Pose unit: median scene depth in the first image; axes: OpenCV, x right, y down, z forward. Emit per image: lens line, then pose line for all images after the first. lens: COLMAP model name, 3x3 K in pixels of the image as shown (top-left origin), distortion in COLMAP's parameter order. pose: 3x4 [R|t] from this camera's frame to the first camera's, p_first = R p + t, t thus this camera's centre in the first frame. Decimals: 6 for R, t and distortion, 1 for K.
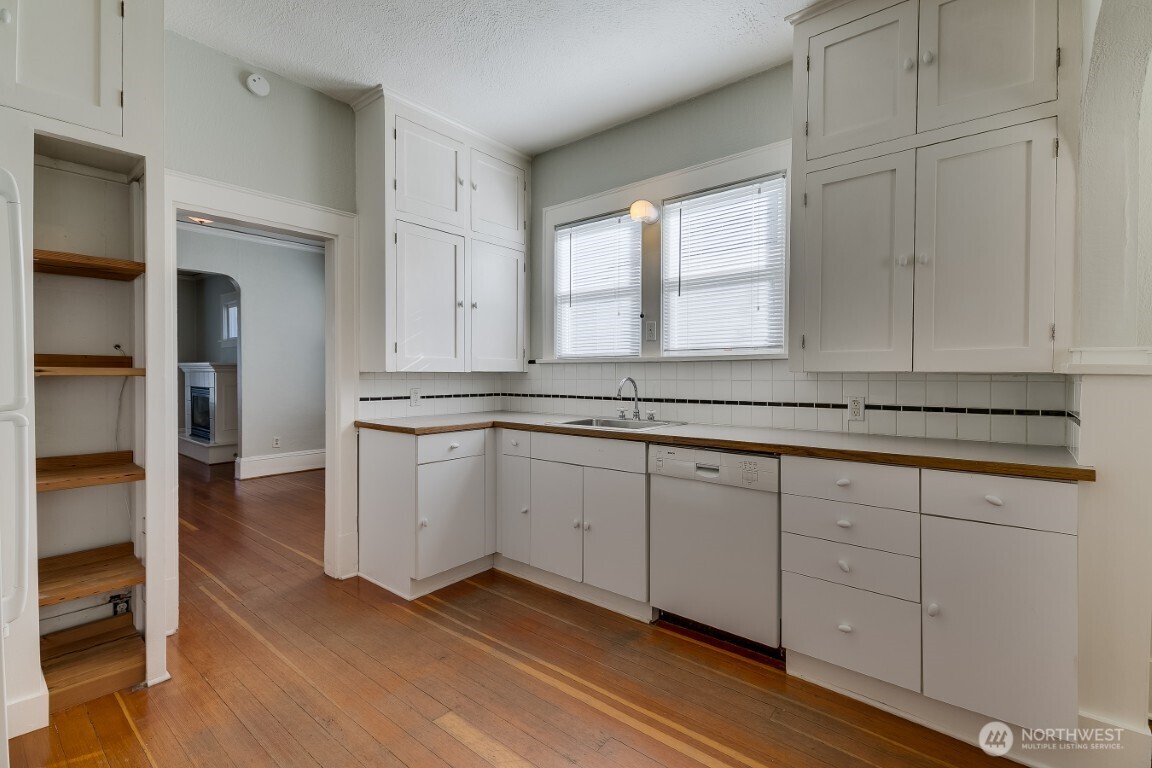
lens RADIAL K [[516.6, 0, 573.8], [0, 516.6, 377.8], [0, 0, 1]] dist [0.032131, -0.012168]
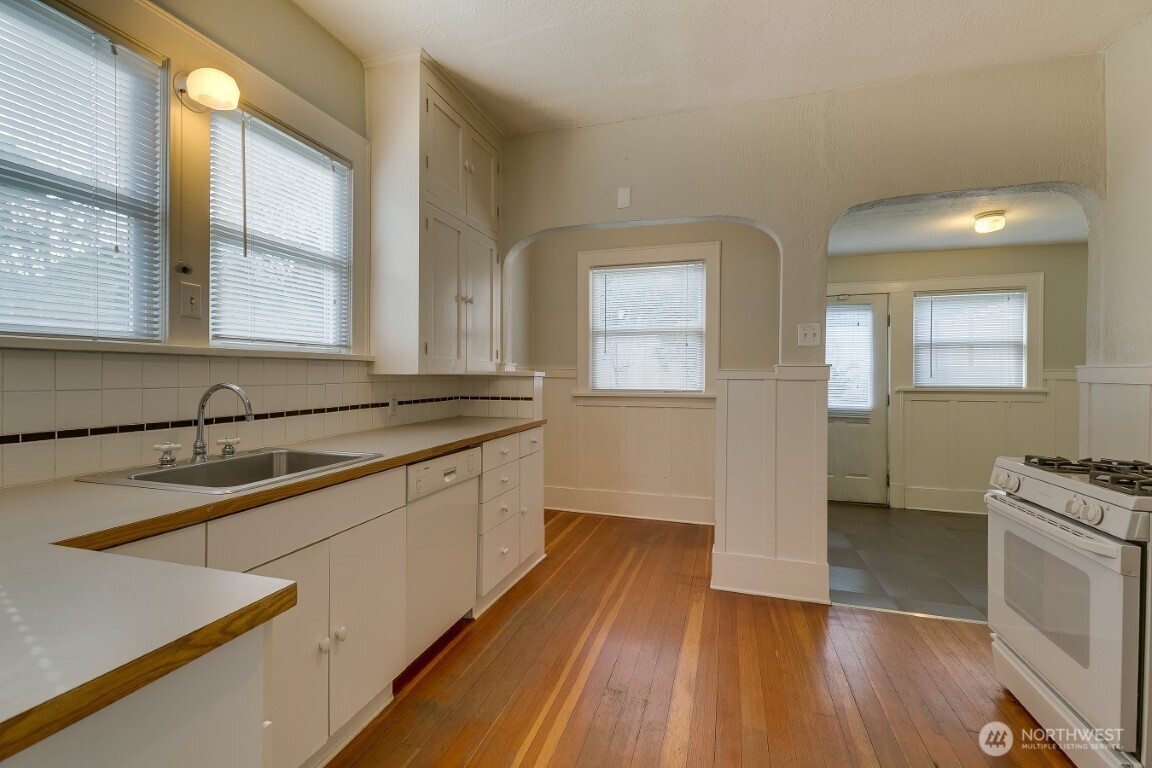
lens RADIAL K [[516.6, 0, 573.8], [0, 516.6, 377.8], [0, 0, 1]] dist [0.032131, -0.012168]
pose [[-0.388926, -0.010730, 0.921207, -0.603992], [0.000847, 0.999928, 0.012005, -0.014336], [-0.921269, 0.005449, -0.388888, 0.944139]]
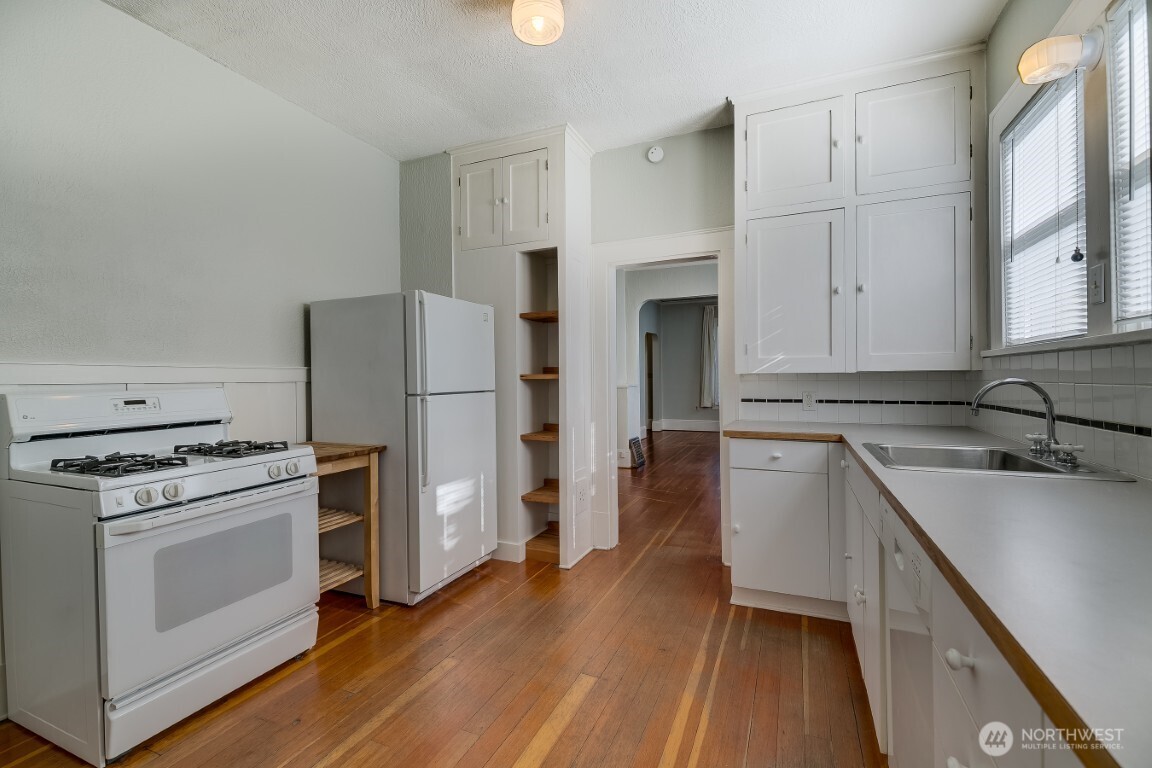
lens RADIAL K [[516.6, 0, 573.8], [0, 516.6, 377.8], [0, 0, 1]] dist [0.032131, -0.012168]
pose [[0.275919, -0.004860, -0.961169, 0.553343], [0.000581, 0.999988, -0.004890, 0.001409], [0.961181, 0.000790, 0.275919, 0.432330]]
